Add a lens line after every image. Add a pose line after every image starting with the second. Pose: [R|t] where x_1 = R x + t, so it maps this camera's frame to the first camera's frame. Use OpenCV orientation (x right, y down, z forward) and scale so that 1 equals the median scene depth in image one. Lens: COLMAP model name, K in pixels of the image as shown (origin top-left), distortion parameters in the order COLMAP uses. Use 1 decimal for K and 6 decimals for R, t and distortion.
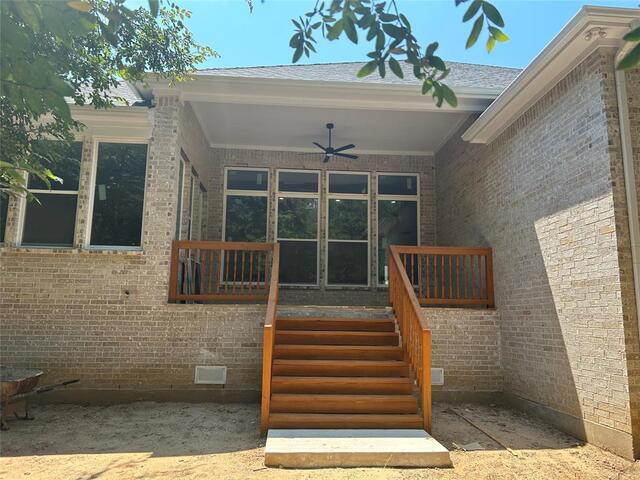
lens RADIAL K [[476.3, 0, 320.0], [0, 476.3, 240.0], [0, 0, 1]] dist [0.052052, -0.064704]
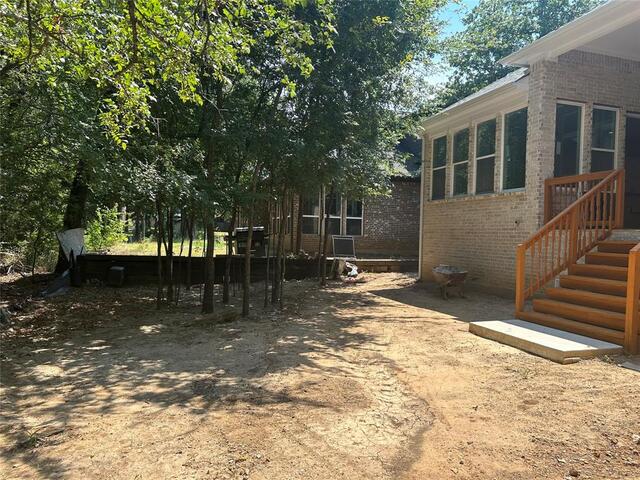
lens RADIAL K [[476.3, 0, 320.0], [0, 476.3, 240.0], [0, 0, 1]] dist [0.052052, -0.064704]
pose [[0.201743, 0.002018, -0.979436, 0.823302], [0.127009, 0.991501, 0.028204, 0.049406], [0.971169, -0.130087, 0.199772, 0.168187]]
